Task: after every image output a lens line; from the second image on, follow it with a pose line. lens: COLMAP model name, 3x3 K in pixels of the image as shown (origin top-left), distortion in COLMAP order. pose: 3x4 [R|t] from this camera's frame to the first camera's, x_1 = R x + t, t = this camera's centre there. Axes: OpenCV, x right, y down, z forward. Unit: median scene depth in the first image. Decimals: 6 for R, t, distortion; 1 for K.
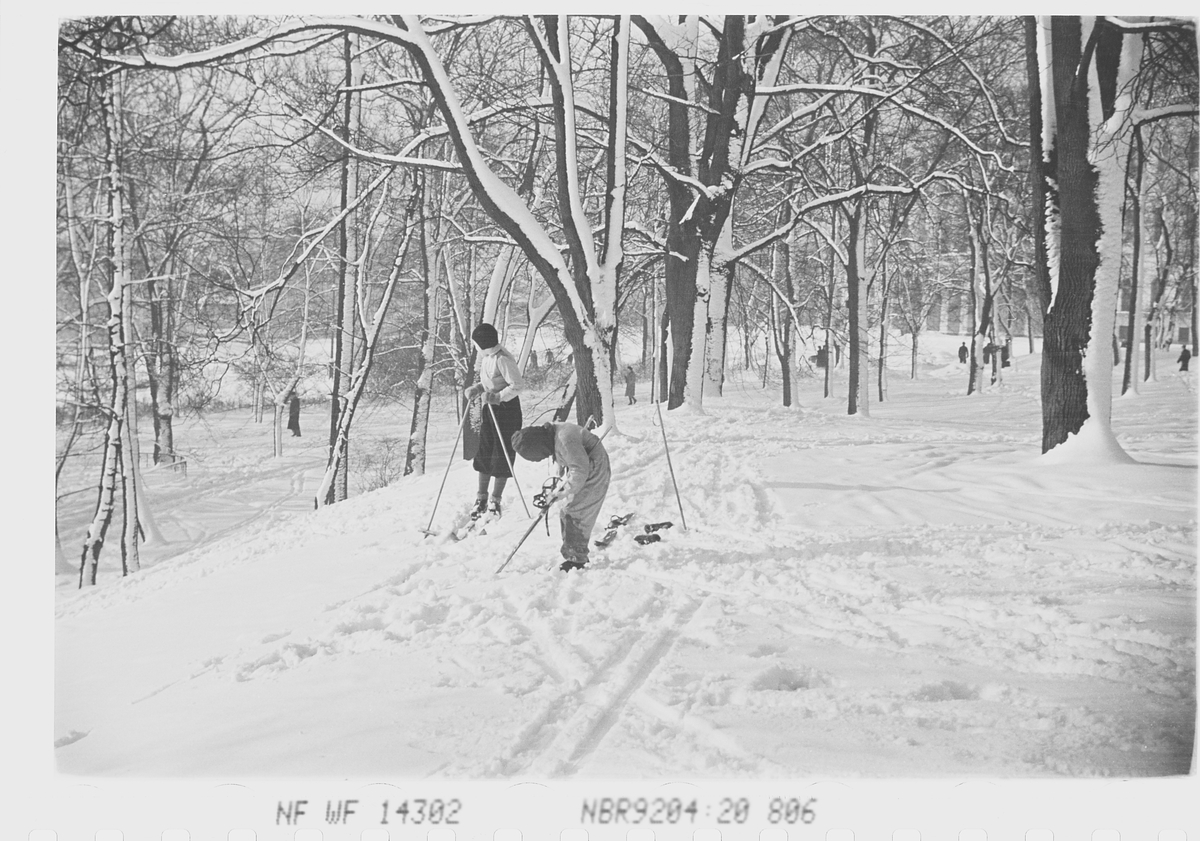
lens RADIAL K [[1629.5, 0, 601.1], [0, 1629.5, 420.0], [0, 0, 1]] dist [-0.034210, 0.000000]
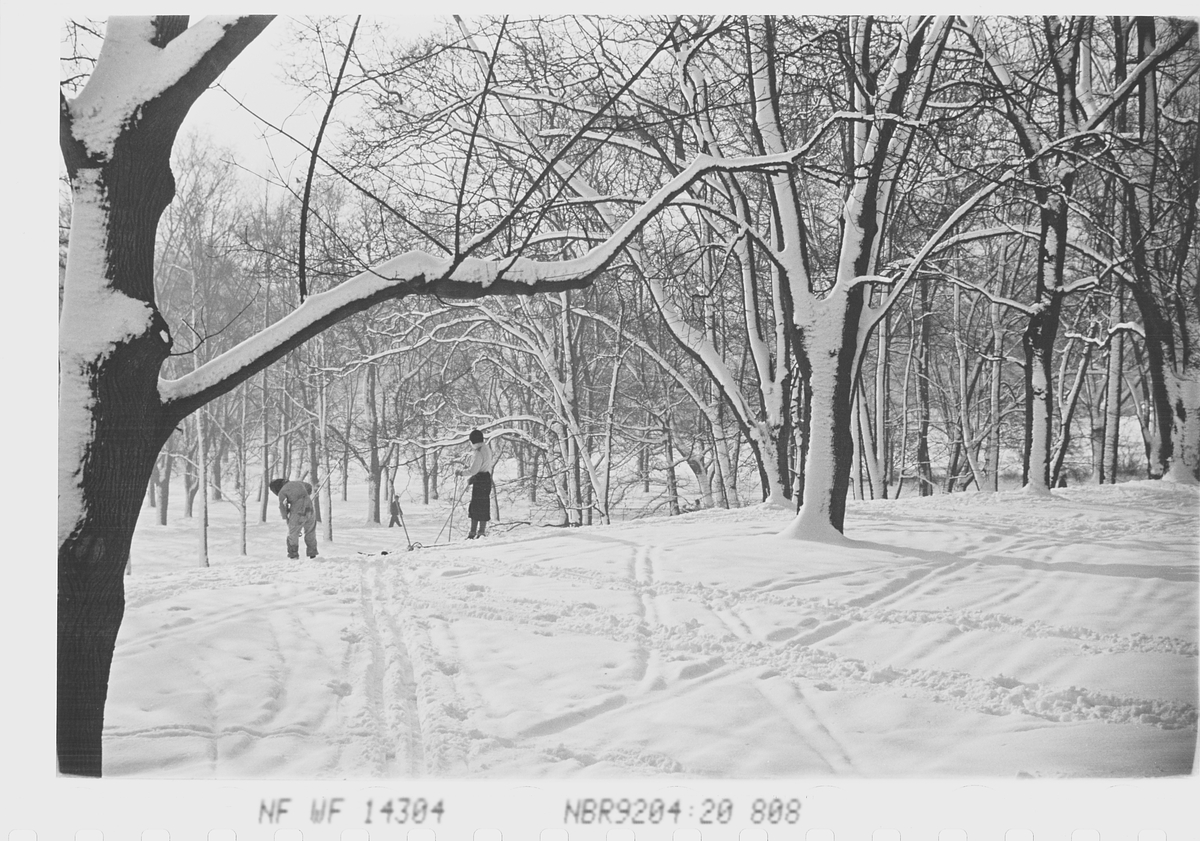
lens RADIAL K [[1629.5, 0, 603.0], [0, 1629.5, 416.6], [0, 0, 1]] dist [-0.034210, 0.000000]
pose [[0.675291, 0.016922, -0.737358, 0.737766], [-0.040486, 0.999080, -0.014150, -0.030860], [0.736440, 0.039408, 0.675354, -0.038980]]
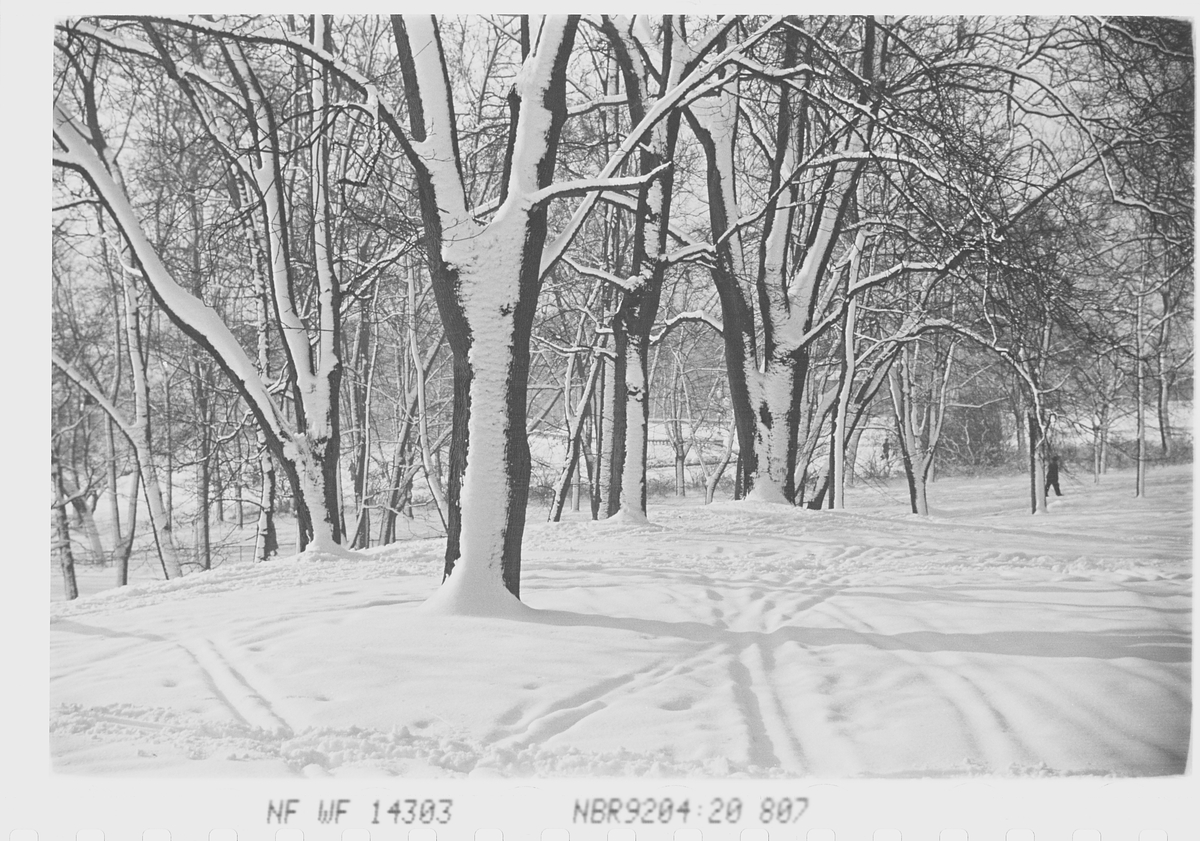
lens RADIAL K [[1629.5, 0, 624.2], [0, 1629.5, 415.2], [0, 0, 1]] dist [-0.034210, 0.000000]
pose [[0.911418, -0.007555, -0.411413, 0.445205], [-0.011526, 0.998970, -0.043880, -0.024250], [0.411321, 0.044735, 0.910392, 0.158842]]
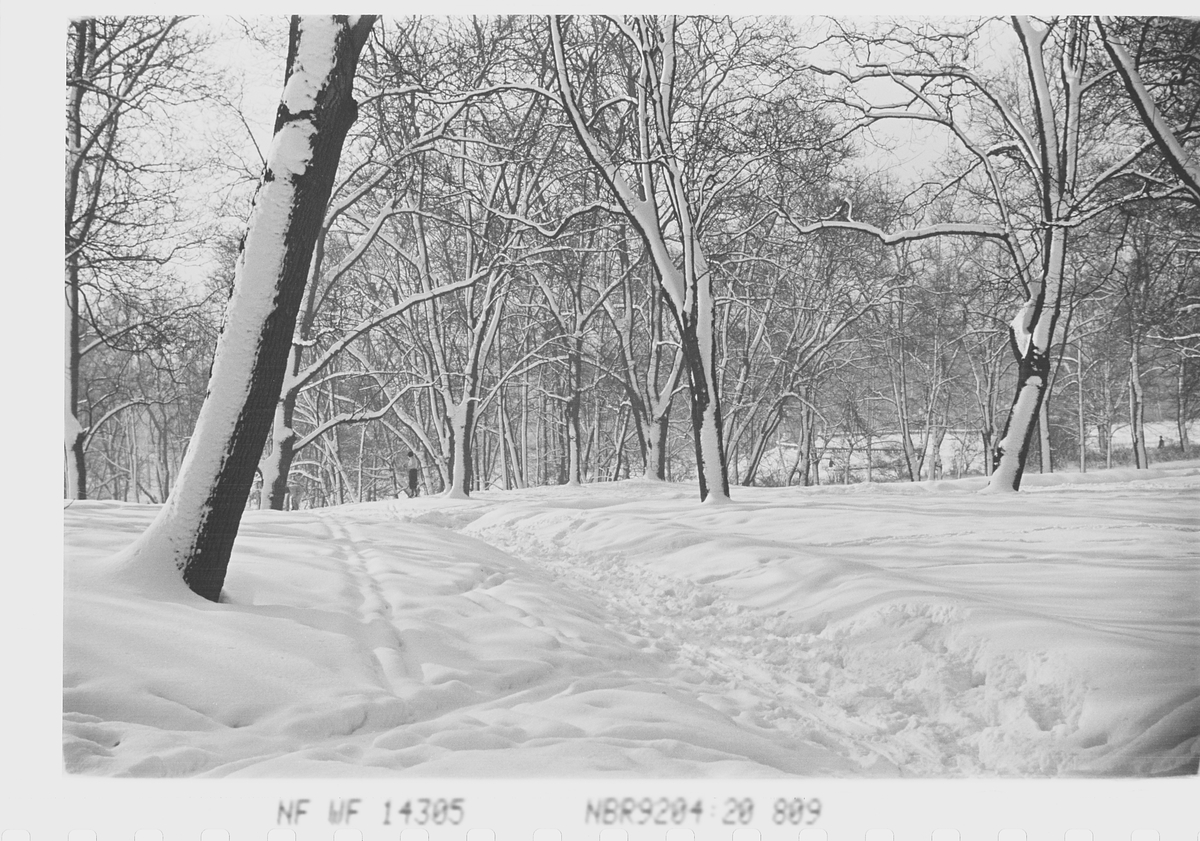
lens RADIAL K [[1629.5, 0, 602.8], [0, 1629.5, 419.1], [0, 0, 1]] dist [-0.034210, 0.000000]
pose [[0.792362, -0.027702, -0.609422, 1.674218], [-0.000618, 0.998932, -0.046211, 0.009887], [0.610051, 0.036992, 0.791498, -0.995570]]
